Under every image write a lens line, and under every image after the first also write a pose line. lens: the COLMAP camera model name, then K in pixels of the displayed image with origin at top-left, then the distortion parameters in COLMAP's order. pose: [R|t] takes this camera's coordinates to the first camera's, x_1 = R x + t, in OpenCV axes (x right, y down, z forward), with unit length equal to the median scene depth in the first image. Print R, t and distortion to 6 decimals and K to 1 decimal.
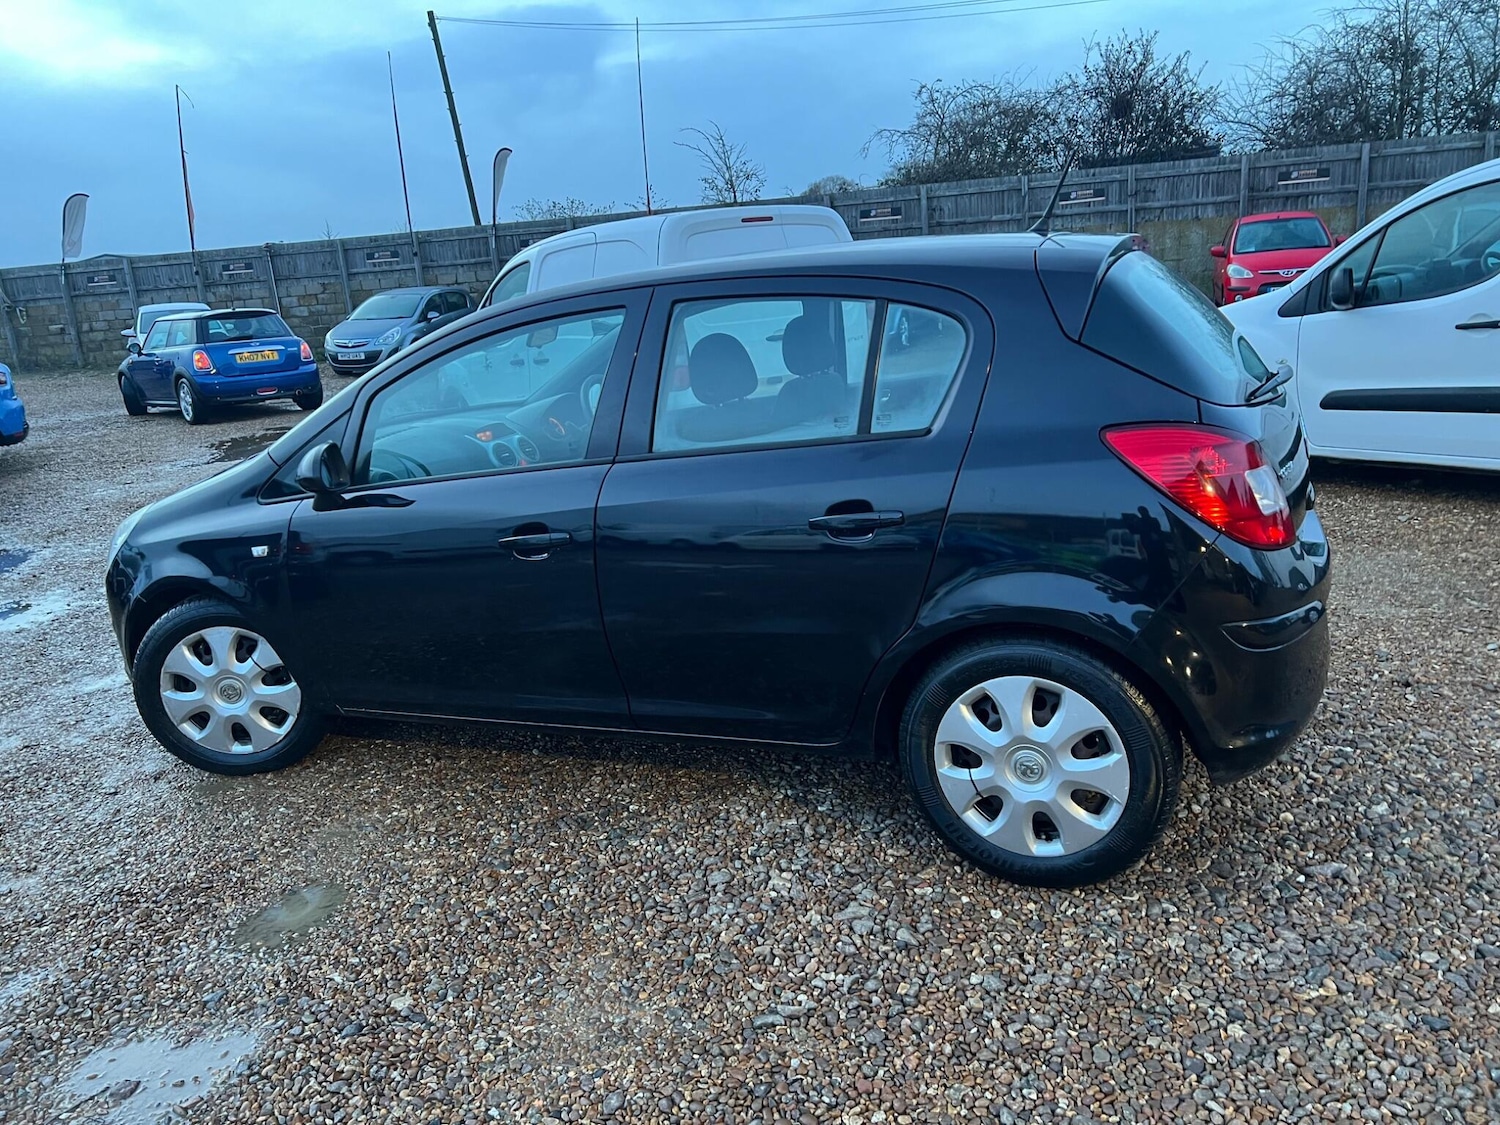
lens RADIAL K [[1144.2, 0, 753.3], [0, 1144.2, 564.0], [0, 0, 1]] dist [0.050009, -0.048878]
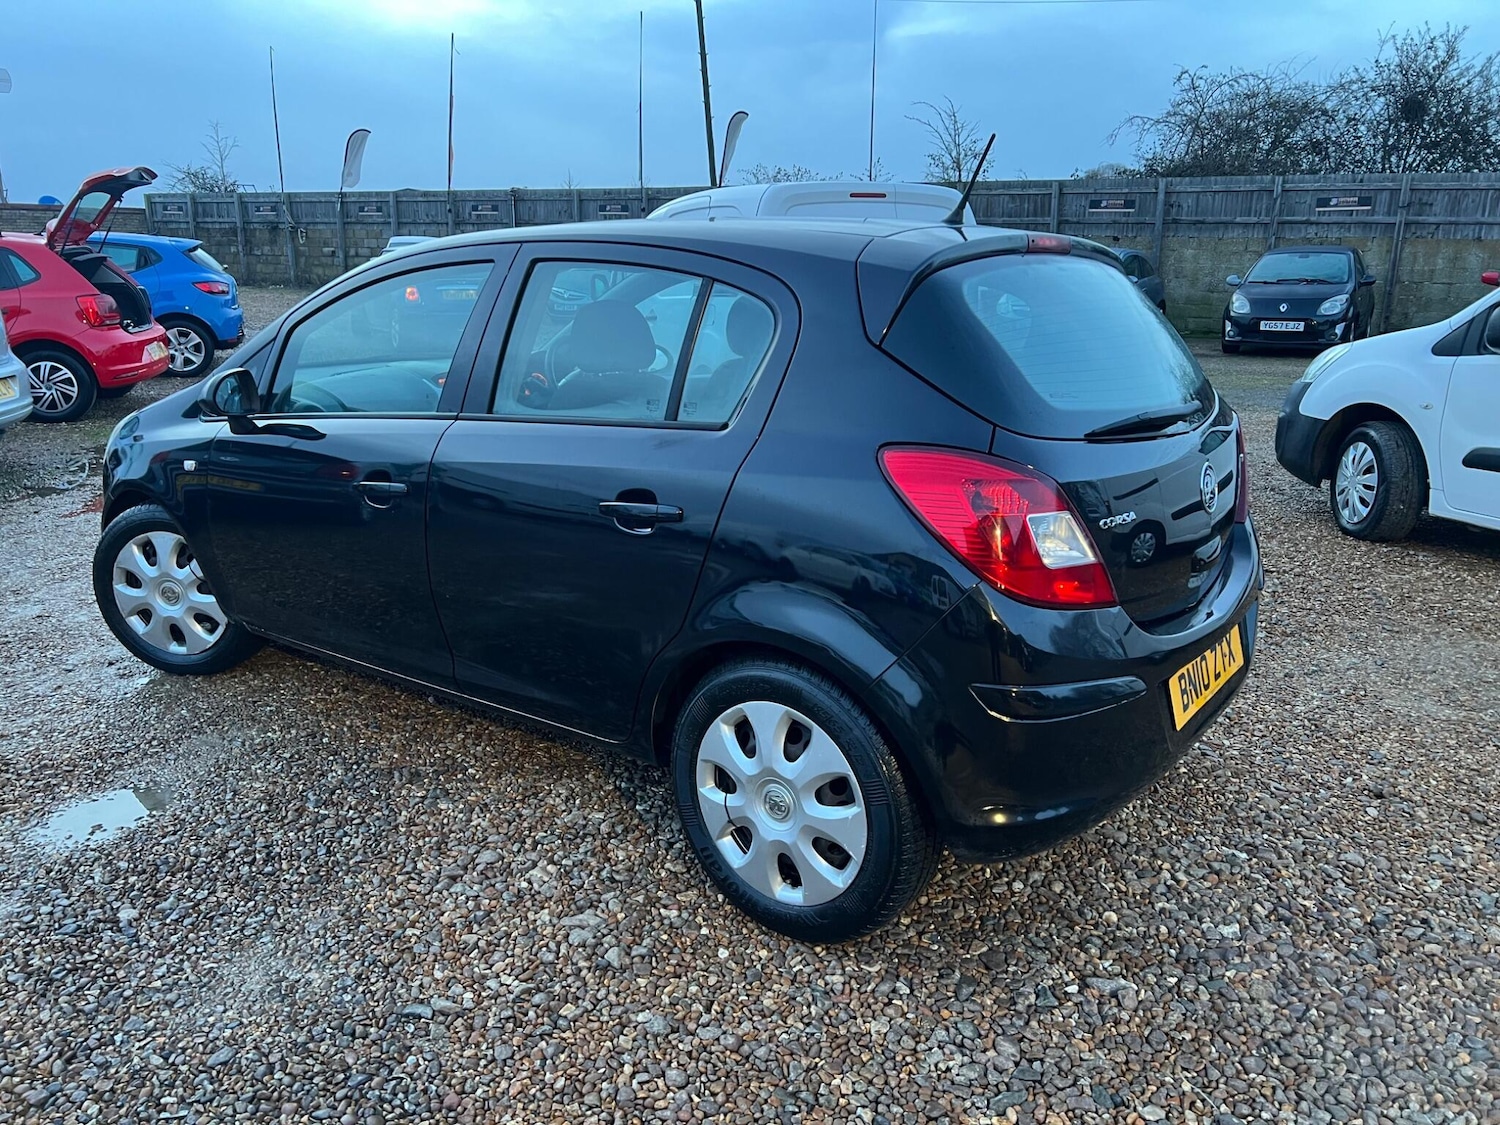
lens RADIAL K [[1144.2, 0, 743.5], [0, 1144.2, 555.3], [0, 0, 1]] dist [0.050009, -0.048878]
pose [[0.967555, 0.144524, -0.207243, 0.327141], [-0.141554, 0.989501, 0.029173, -0.036032], [0.209283, 0.001110, 0.977854, 0.089118]]
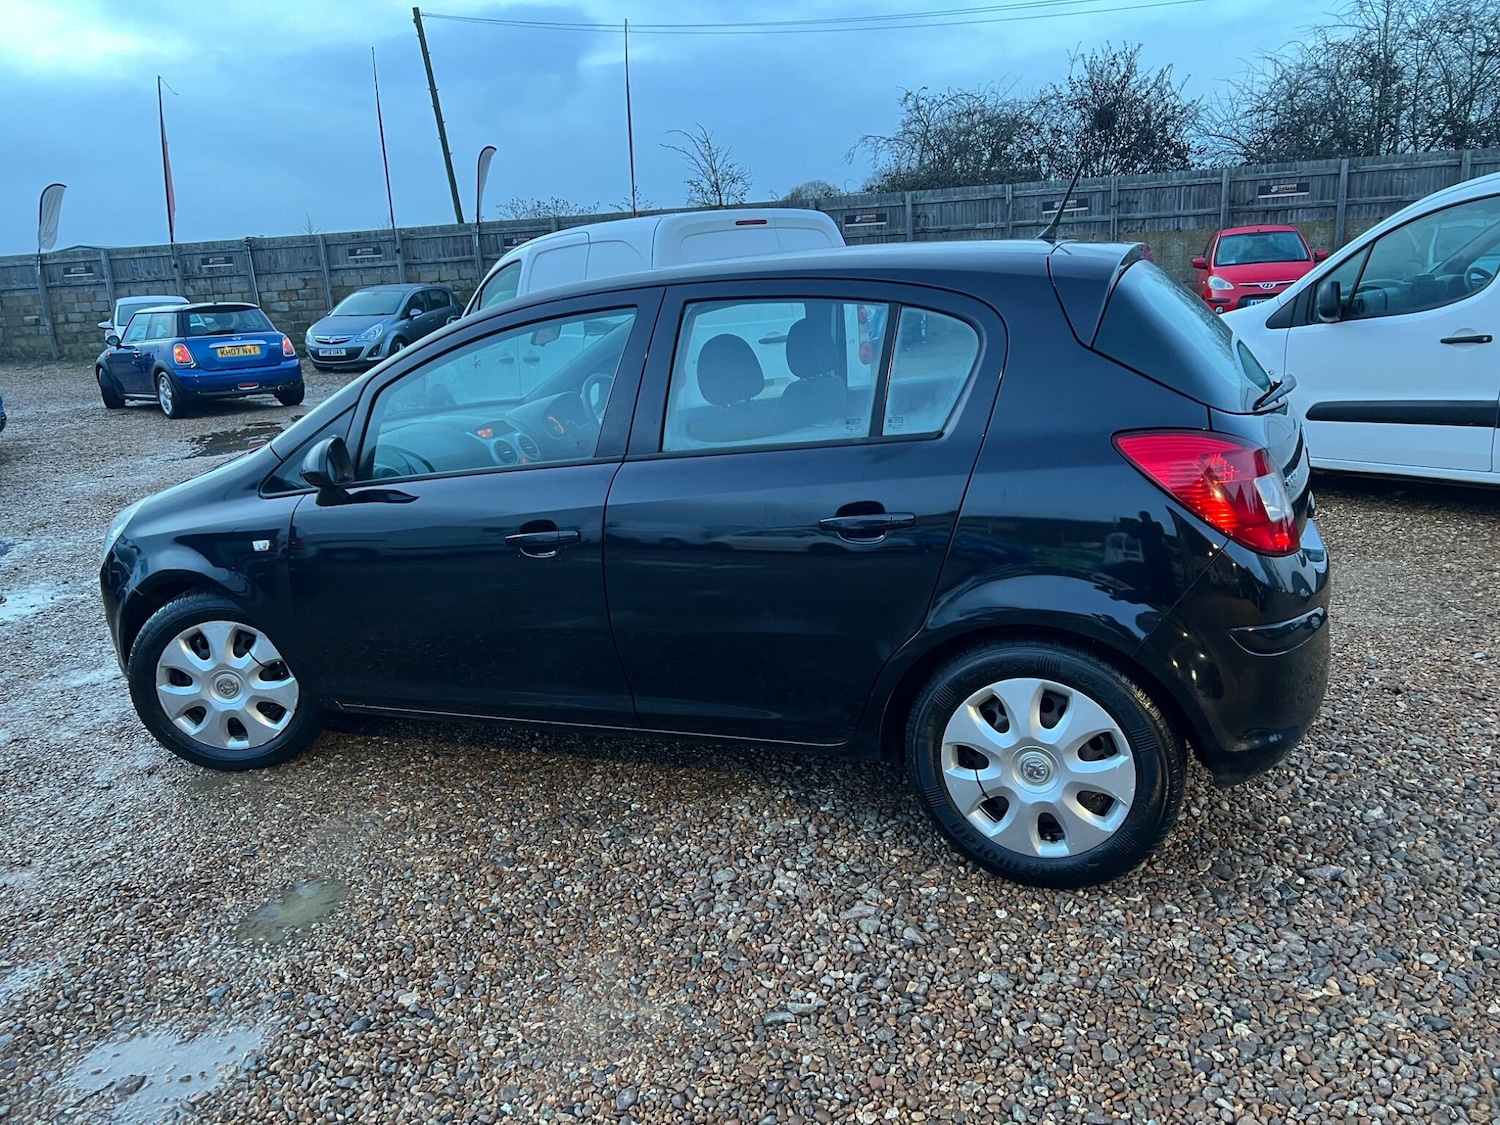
lens RADIAL K [[1144.2, 0, 752.9], [0, 1144.2, 564.4], [0, 0, 1]] dist [0.050009, -0.048878]
pose [[0.999703, 0.012720, 0.020810, -0.027567], [-0.012664, 0.999916, -0.002811, 0.003185], [-0.020844, 0.002546, 0.999779, -0.003627]]
